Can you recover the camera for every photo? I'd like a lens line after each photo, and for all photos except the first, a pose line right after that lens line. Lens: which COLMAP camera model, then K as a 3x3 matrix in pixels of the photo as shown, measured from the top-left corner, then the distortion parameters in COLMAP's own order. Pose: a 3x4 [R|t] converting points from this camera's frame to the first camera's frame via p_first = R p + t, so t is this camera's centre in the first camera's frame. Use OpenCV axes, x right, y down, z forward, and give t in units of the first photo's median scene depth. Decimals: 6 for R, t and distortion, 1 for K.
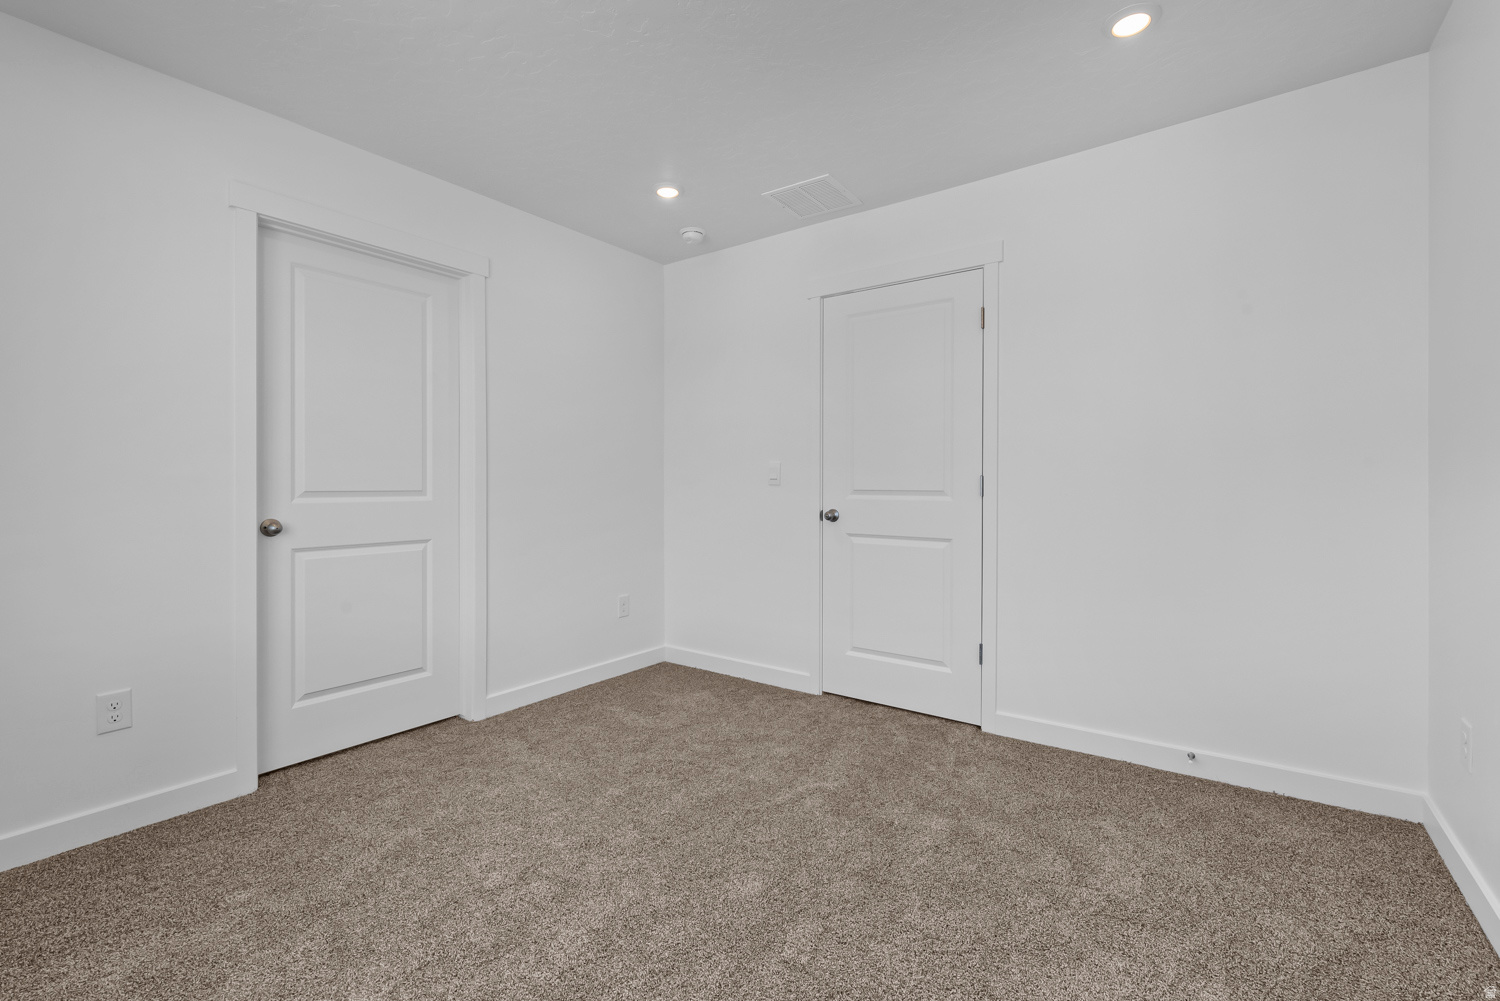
lens RADIAL K [[656.2, 0, 750.5], [0, 656.2, 486.8], [0, 0, 1]] dist [-0.000820, -0.000257]
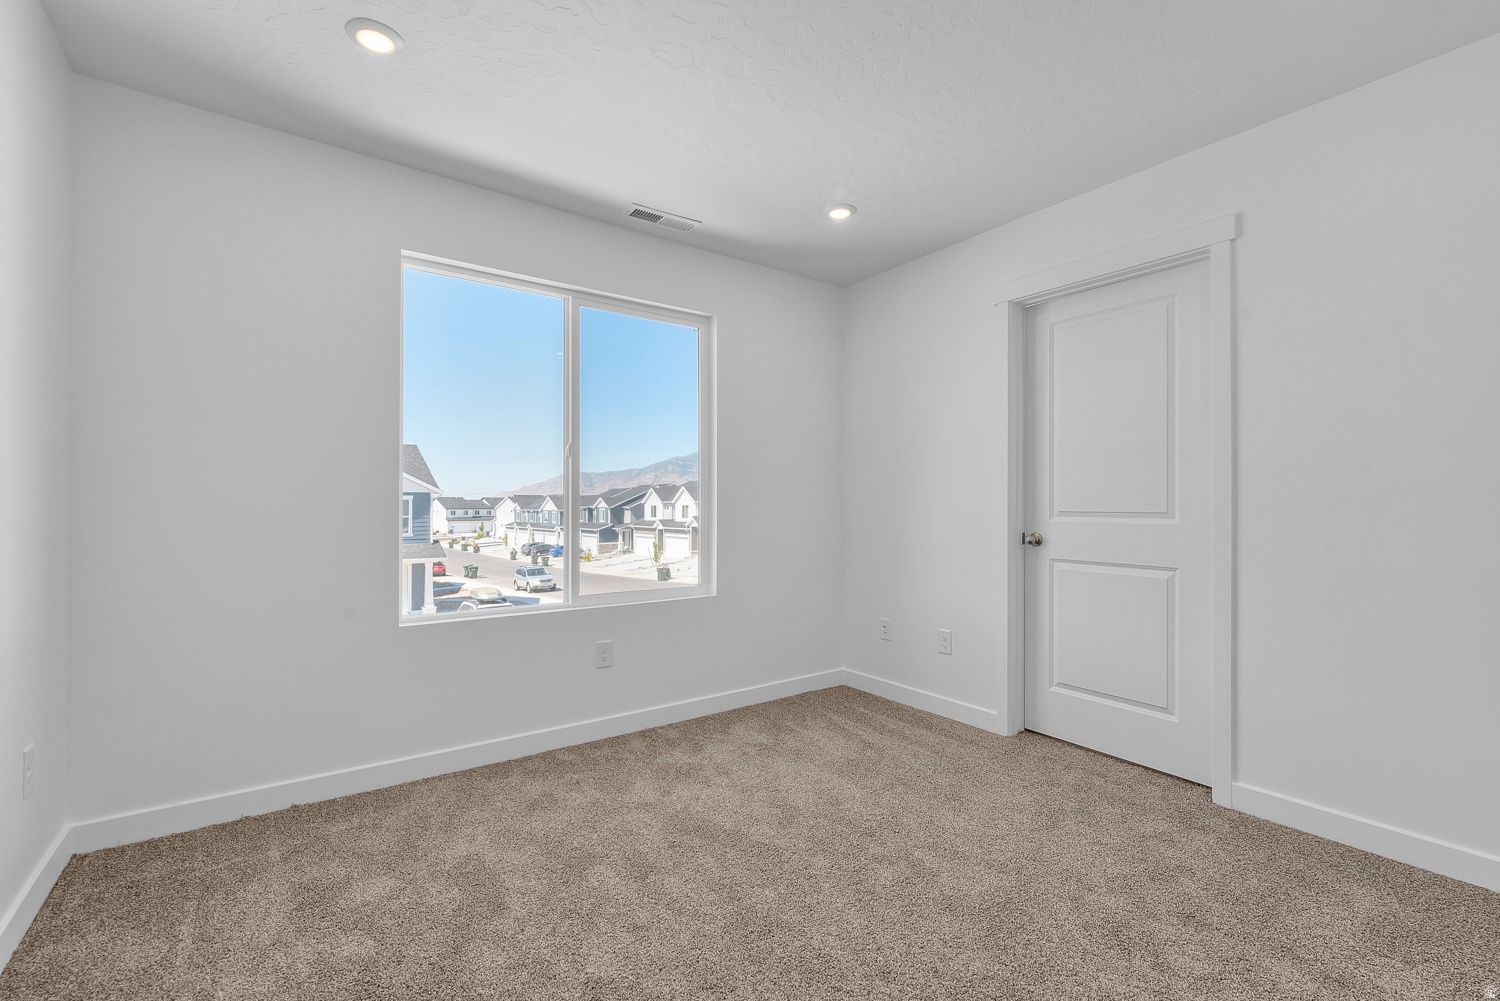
lens RADIAL K [[647.0, 0, 751.8], [0, 647.0, 502.4], [0, 0, 1]] dist [-0.000122, -0.000279]
pose [[-0.300900, 0.000758, -0.953655, 0.599417], [-0.004352, 0.999988, 0.002168, -0.009227], [0.953646, 0.004803, -0.300893, 0.826675]]
